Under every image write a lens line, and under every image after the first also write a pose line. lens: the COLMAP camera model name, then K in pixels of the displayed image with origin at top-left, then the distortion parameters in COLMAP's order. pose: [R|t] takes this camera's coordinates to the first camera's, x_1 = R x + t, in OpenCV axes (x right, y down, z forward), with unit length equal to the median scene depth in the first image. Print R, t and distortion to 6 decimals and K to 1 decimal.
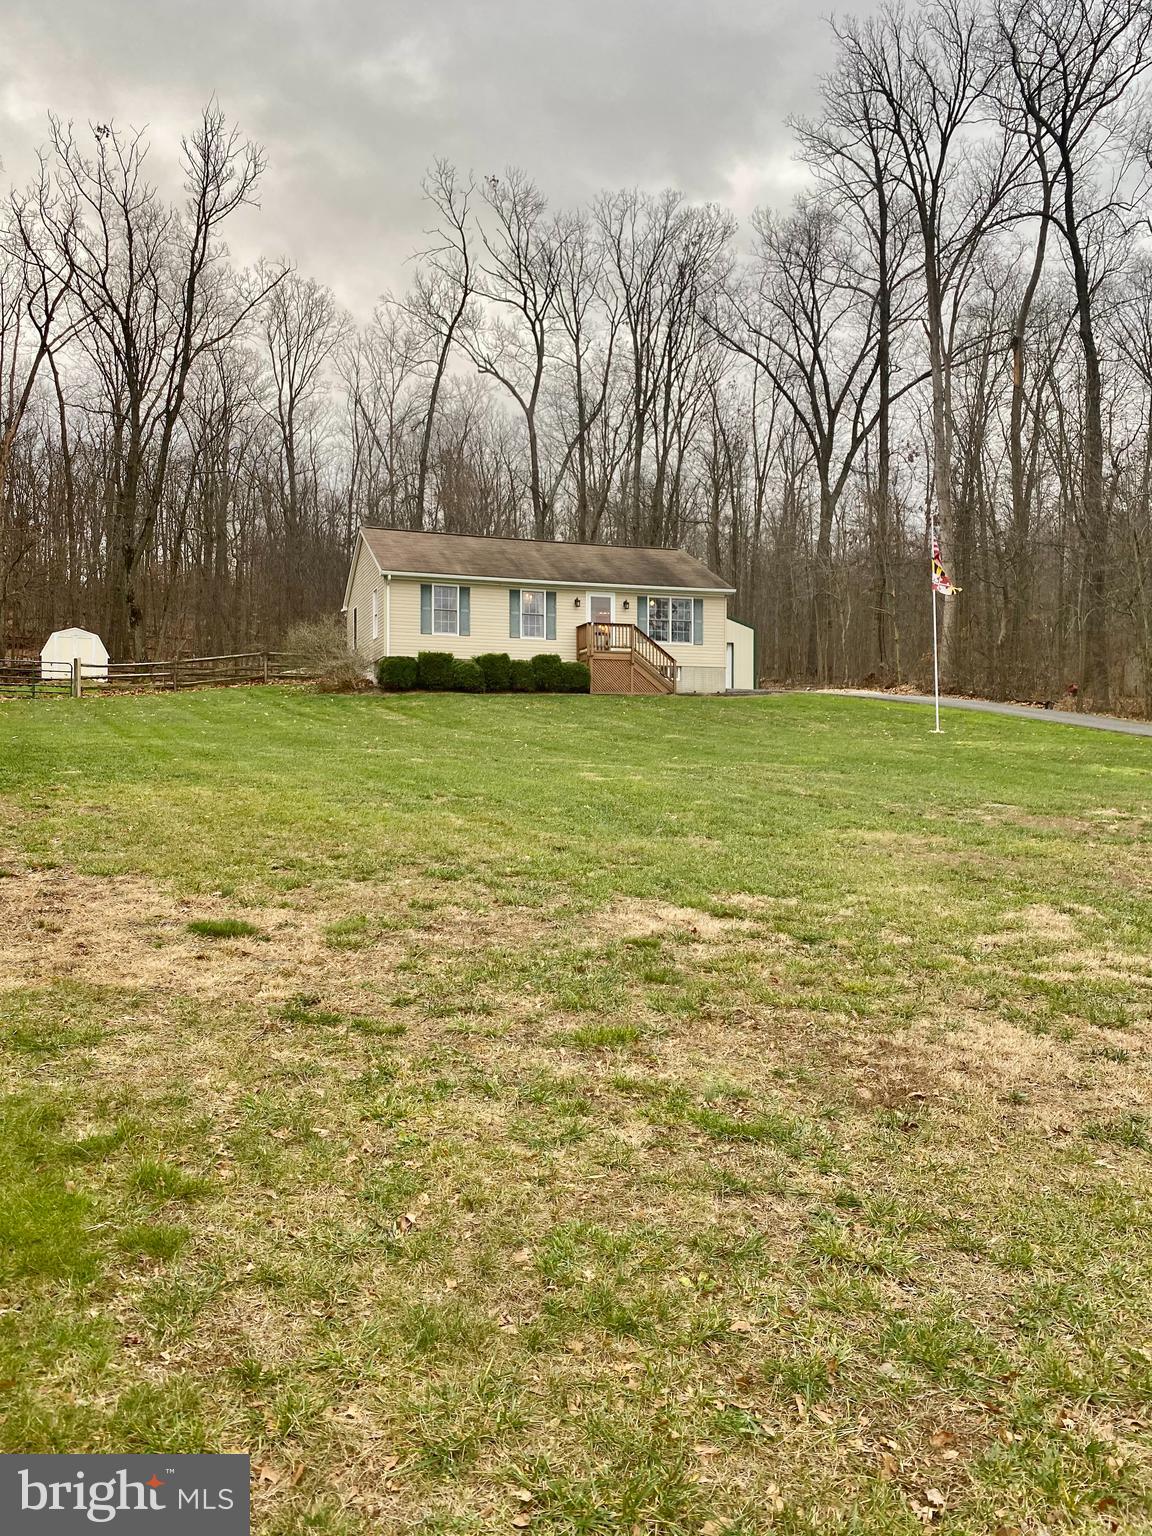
lens RADIAL K [[1188.2, 0, 588.5], [0, 1188.2, 768.2], [0, 0, 1]] dist [-0.004999, -0.005073]
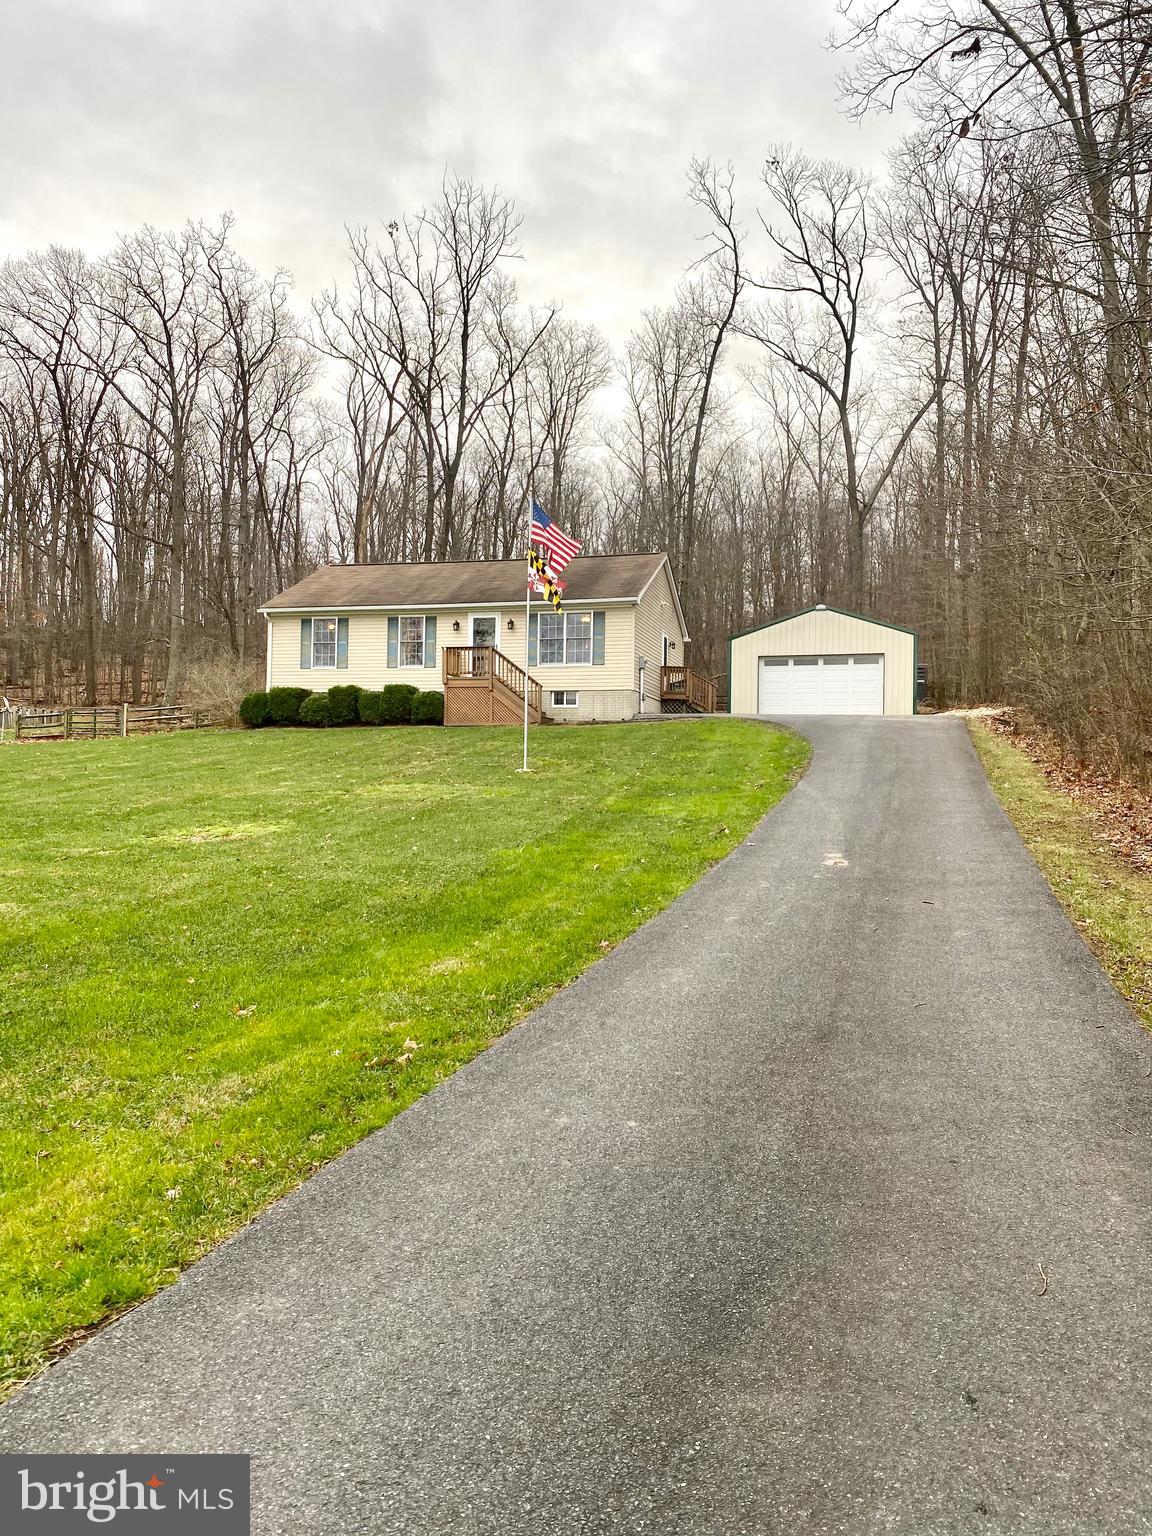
lens RADIAL K [[1188.2, 0, 566.2], [0, 1188.2, 770.7], [0, 0, 1]] dist [-0.004999, -0.005073]
pose [[0.816332, 0.001332, -0.577582, 0.580517], [-0.013126, 0.999782, -0.016247, -0.013916], [0.577434, 0.020844, 0.816171, 0.300460]]
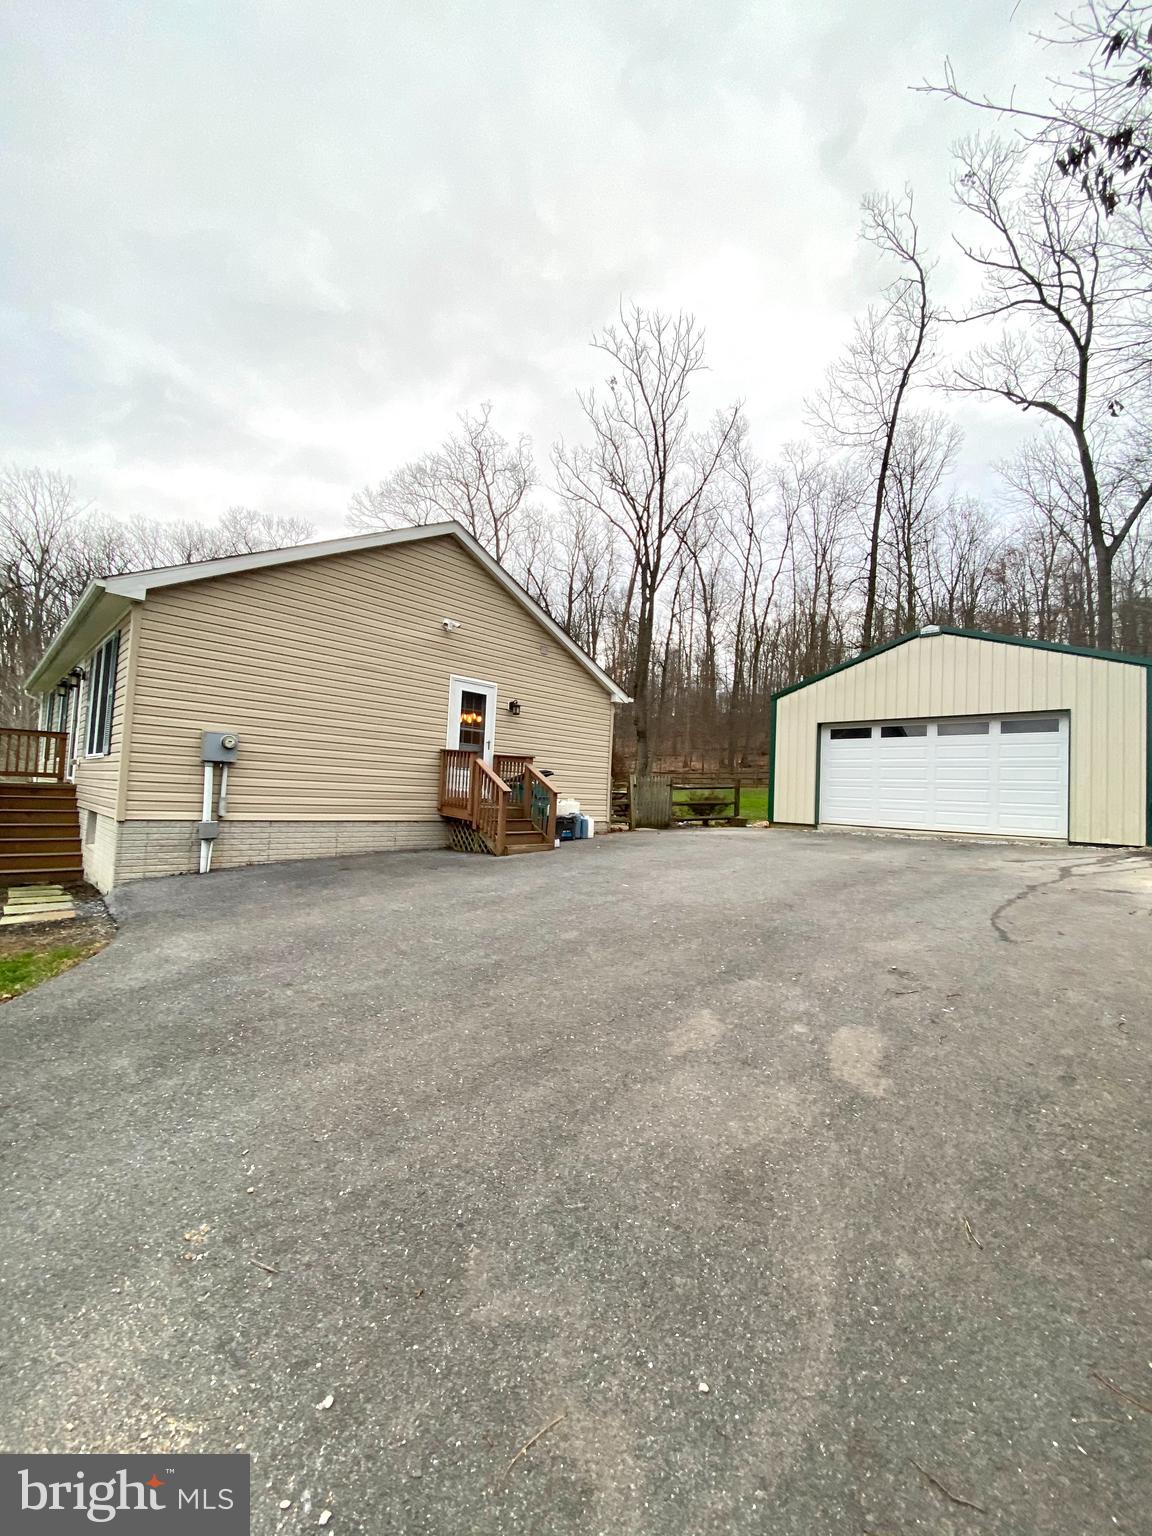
lens RADIAL K [[624.4, 0, 575.9], [0, 624.4, 773.6], [0, 0, 1]] dist [0.003006, -0.013969]
pose [[0.418606, -0.014103, -0.908058, 0.337703], [-0.037059, 0.998781, -0.032596, -0.100781], [0.907412, 0.047297, 0.417573, 1.072701]]
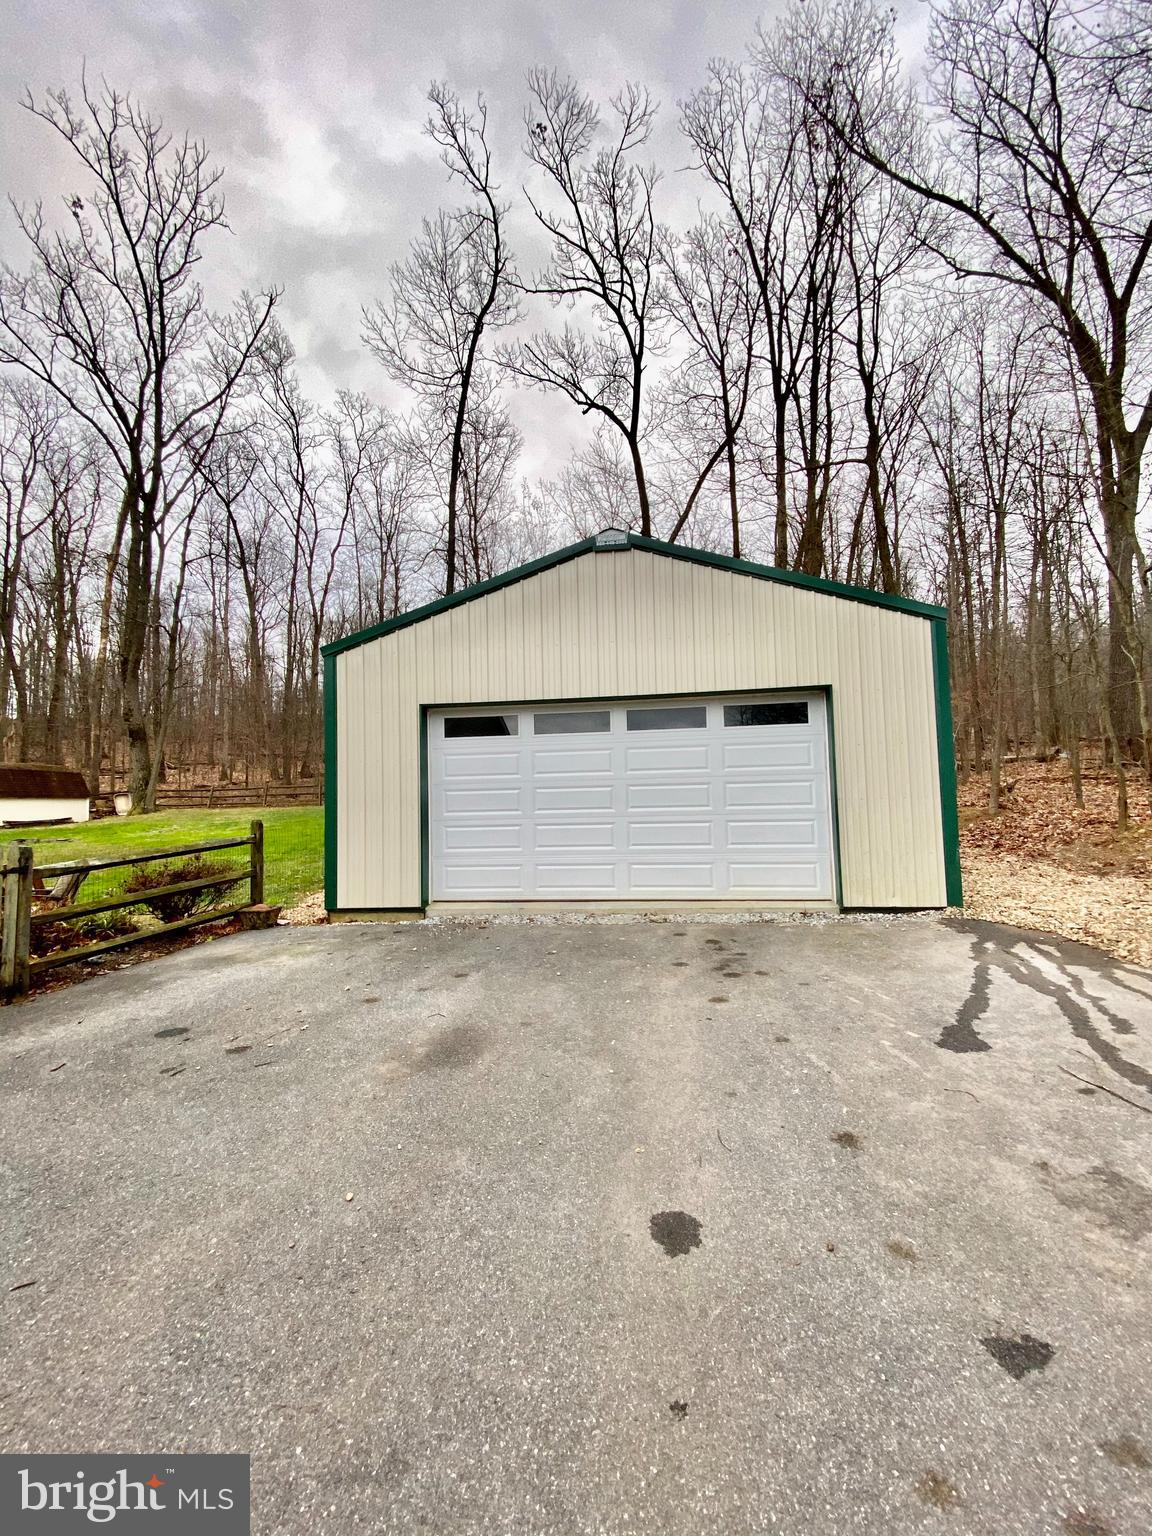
lens RADIAL K [[624.4, 0, 587.1], [0, 624.4, 774.0], [0, 0, 1]] dist [0.003006, -0.013969]
pose [[0.894430, -0.045215, -0.444915, 0.189203], [0.029965, 0.998699, -0.041253, -0.118463], [0.446202, 0.023566, 0.894622, 1.211803]]
